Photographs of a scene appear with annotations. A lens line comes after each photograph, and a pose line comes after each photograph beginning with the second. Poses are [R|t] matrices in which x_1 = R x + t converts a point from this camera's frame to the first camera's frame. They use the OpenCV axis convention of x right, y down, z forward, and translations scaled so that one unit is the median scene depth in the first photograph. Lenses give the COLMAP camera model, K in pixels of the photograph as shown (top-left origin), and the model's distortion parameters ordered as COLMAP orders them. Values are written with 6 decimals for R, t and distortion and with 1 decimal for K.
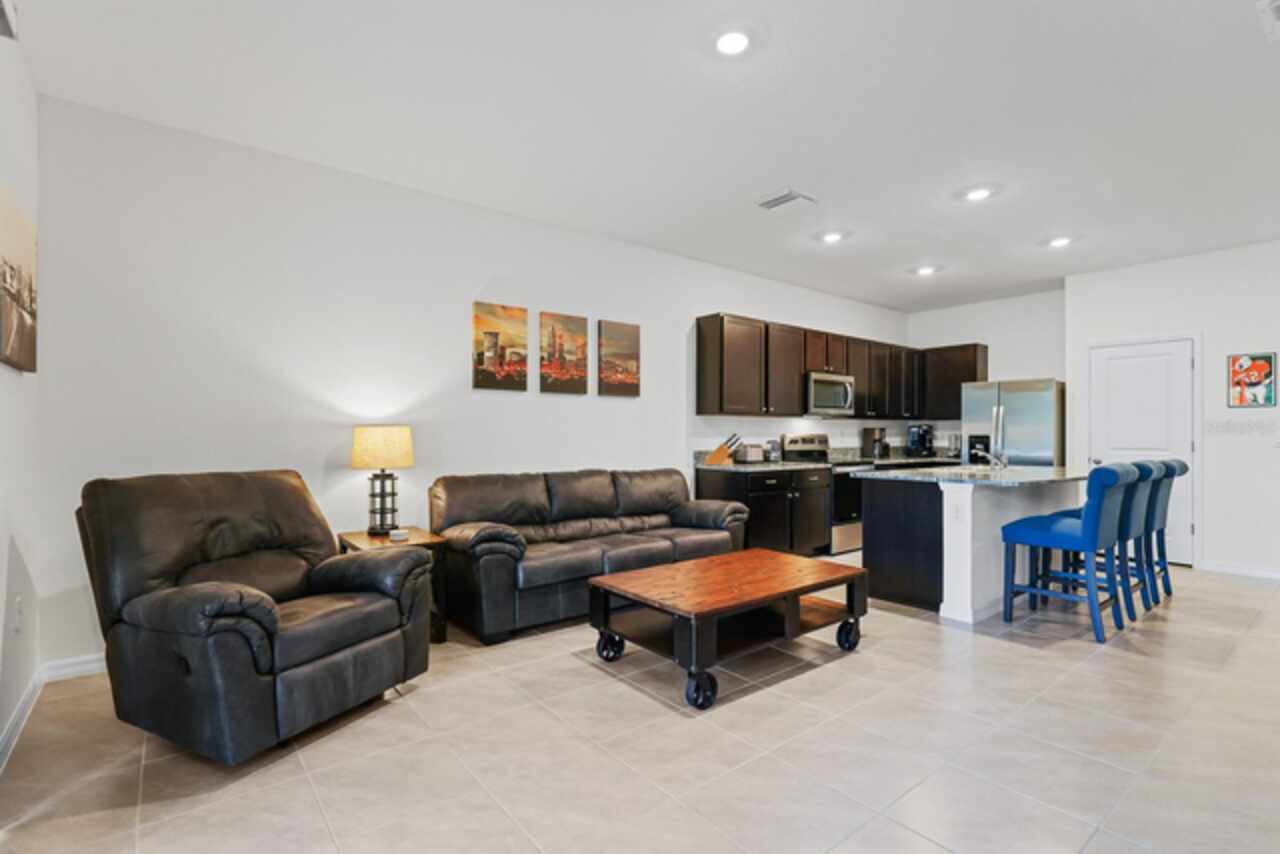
lens RADIAL K [[604.6, 0, 633.8], [0, 604.6, 432.0], [0, 0, 1]] dist [-0.003498, 0.000583]
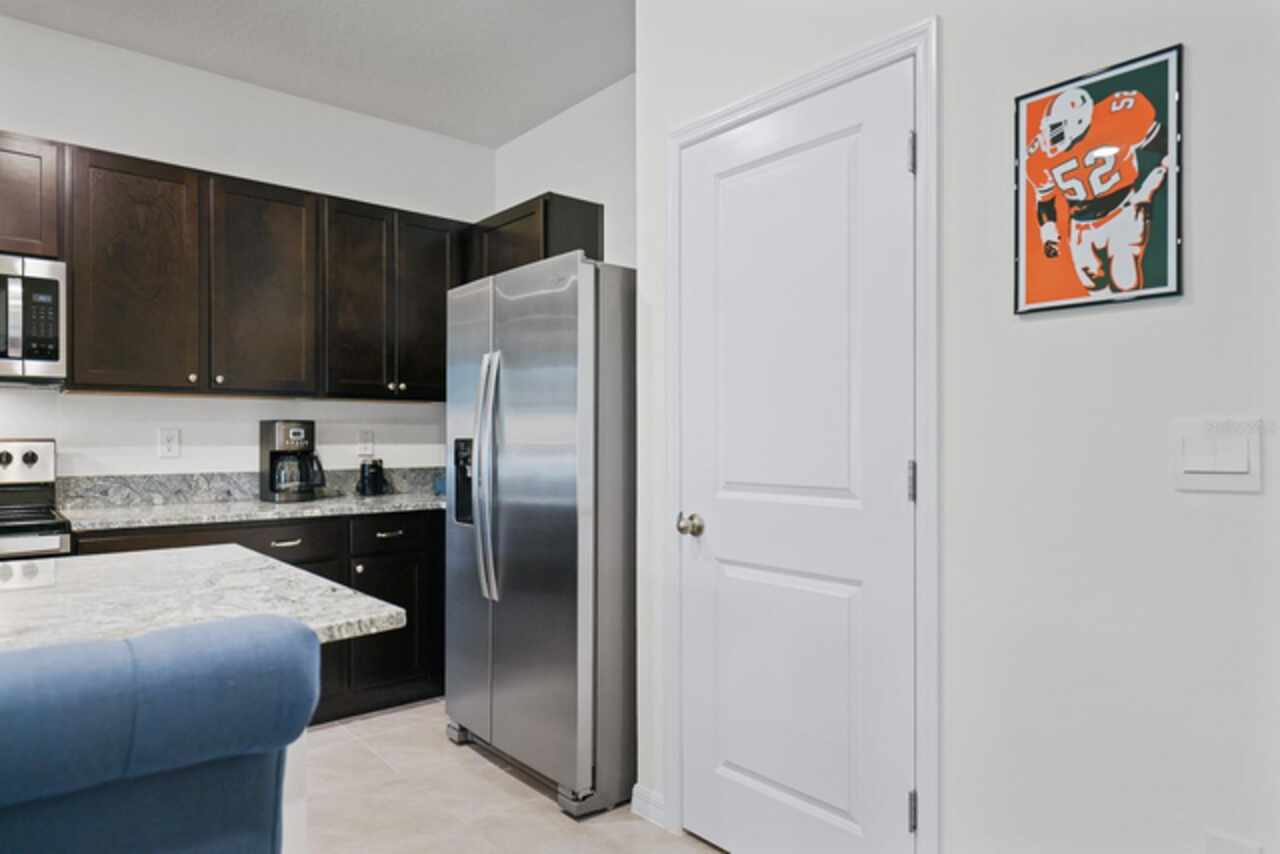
lens RADIAL K [[789.8, 0, 638.2], [0, 789.8, 434.3], [0, 0, 1]] dist [-0.004075, -0.002832]
pose [[0.999296, -0.003093, 0.037390, 0.675878], [0.003074, 0.999995, 0.000554, 0.002746], [-0.037392, -0.000439, 0.999301, 0.572388]]
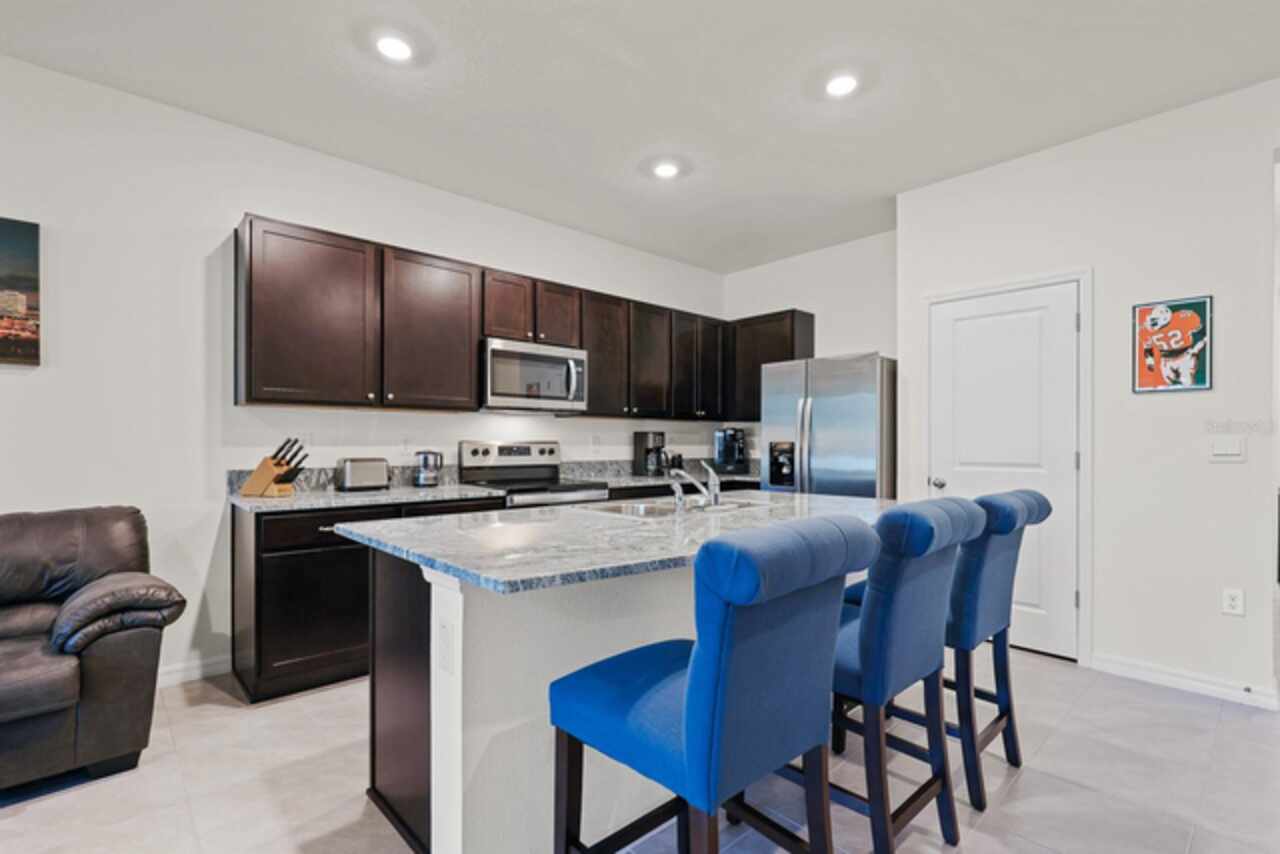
lens RADIAL K [[596.7, 0, 637.7], [0, 596.7, 440.1], [0, 0, 1]] dist [0.001265, -0.000845]
pose [[0.997546, 0.001098, 0.070002, 0.382778], [-0.001028, 0.999999, -0.001028, 0.003741], [-0.070003, 0.000954, 0.997546, 0.374963]]
